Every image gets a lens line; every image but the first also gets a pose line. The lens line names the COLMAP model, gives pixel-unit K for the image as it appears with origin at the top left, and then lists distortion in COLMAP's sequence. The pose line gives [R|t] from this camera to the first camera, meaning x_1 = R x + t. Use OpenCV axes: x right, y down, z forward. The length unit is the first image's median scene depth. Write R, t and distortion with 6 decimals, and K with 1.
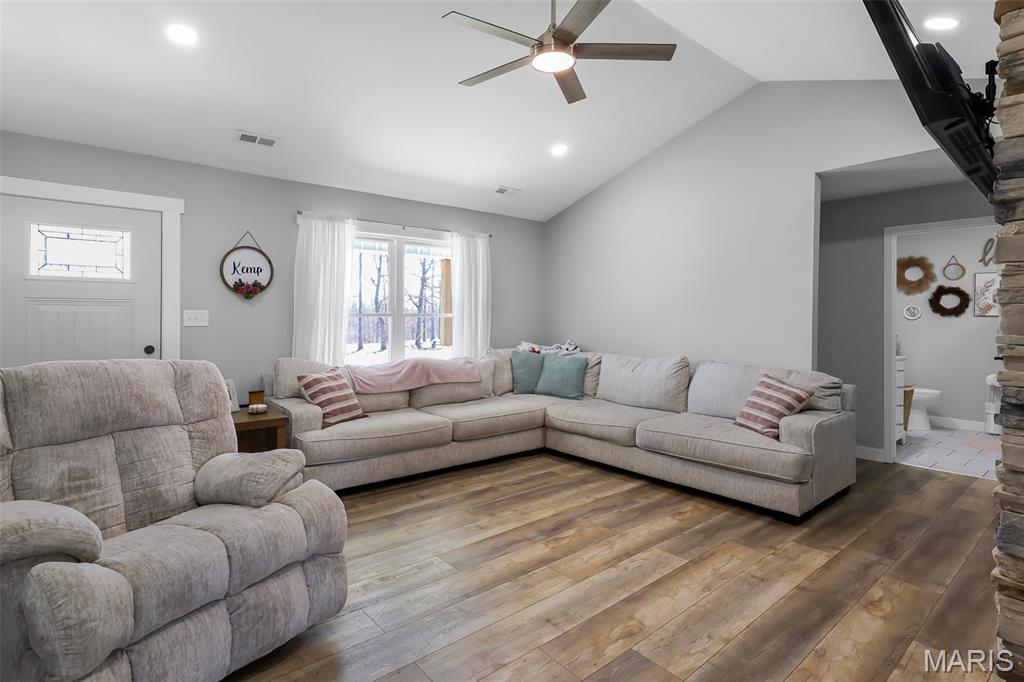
lens RADIAL K [[520.2, 0, 510.2], [0, 520.2, 322.9], [0, 0, 1]] dist [-0.001820, 0.000714]
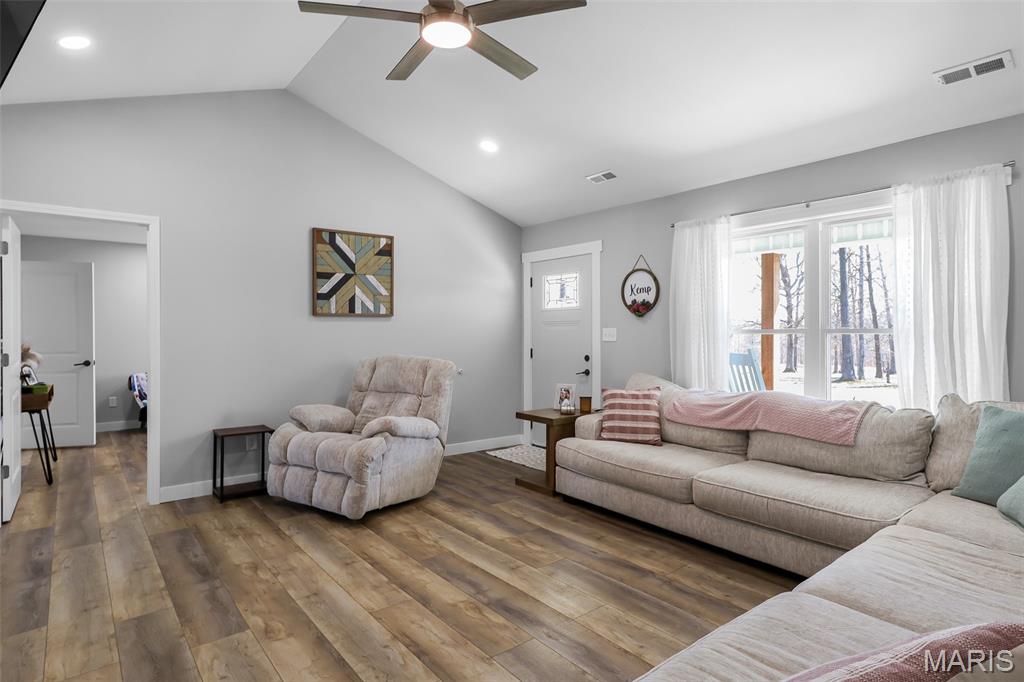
lens RADIAL K [[559.2, 0, 512.0], [0, 559.2, 341.0], [0, 0, 1]] dist [-0.008104, -0.000161]
pose [[-0.035936, 0.010553, -0.999298, 0.795293], [-0.015111, 0.999824, 0.011101, -0.005484], [0.999240, 0.015499, -0.035770, 0.908989]]
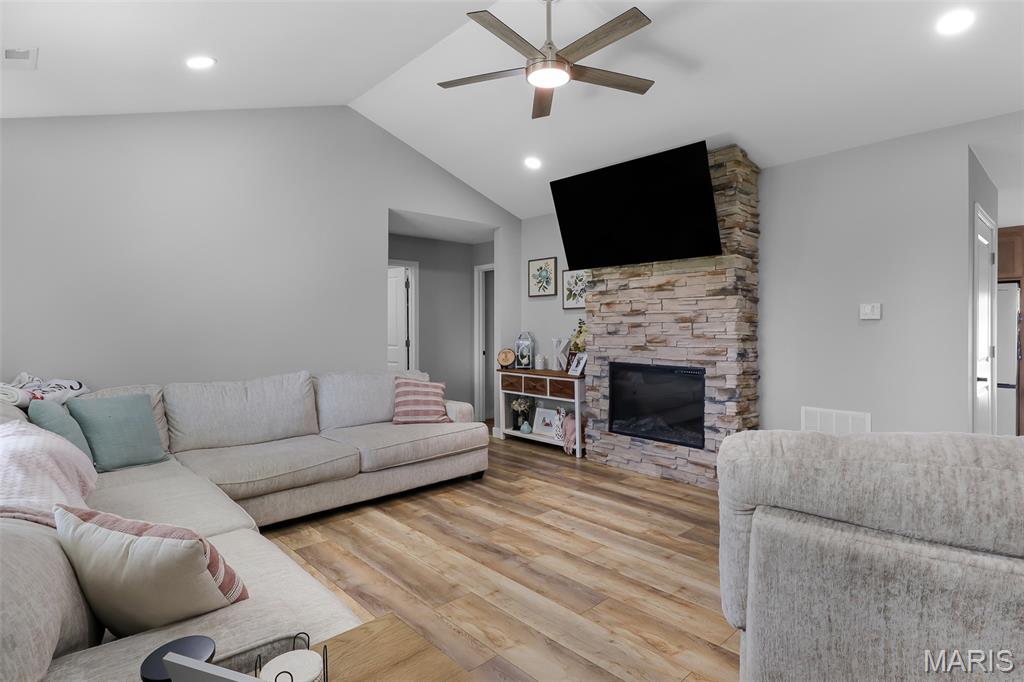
lens RADIAL K [[520.2, 0, 510.2], [0, 520.2, 322.9], [0, 0, 1]] dist [-0.001820, 0.000714]
pose [[-0.034174, 0.001617, 0.999415, -0.760716], [0.016805, 0.999858, -0.001043, -0.016346], [-0.999275, 0.016759, -0.034197, 0.885969]]
